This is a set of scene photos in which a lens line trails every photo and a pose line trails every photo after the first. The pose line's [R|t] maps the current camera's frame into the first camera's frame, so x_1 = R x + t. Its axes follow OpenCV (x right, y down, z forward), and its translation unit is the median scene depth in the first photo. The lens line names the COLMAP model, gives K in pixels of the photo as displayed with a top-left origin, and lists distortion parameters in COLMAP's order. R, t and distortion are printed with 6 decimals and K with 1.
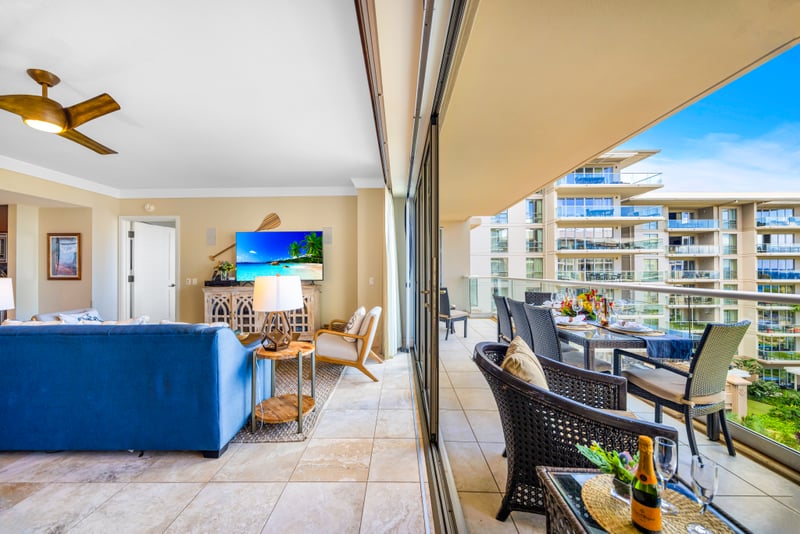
lens RADIAL K [[298.2, 0, 393.4], [0, 298.2, 268.2], [0, 0, 1]] dist [-0.003469, 0.000209]
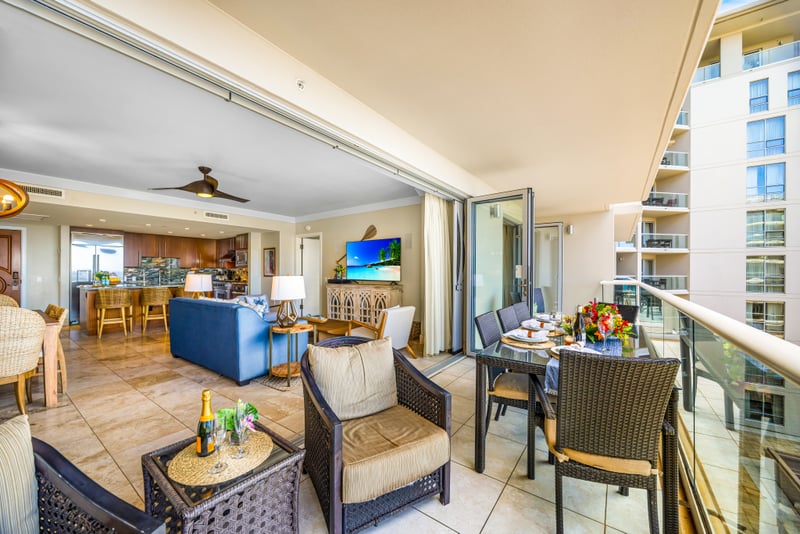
lens RADIAL K [[298.2, 0, 392.9], [0, 298.2, 270.4], [0, 0, 1]] dist [-0.003469, 0.000209]
pose [[0.821784, 0.004452, -0.569782, 0.380892], [-0.003621, 0.999990, 0.002591, -0.002530], [0.569788, -0.000066, 0.821792, 0.049478]]
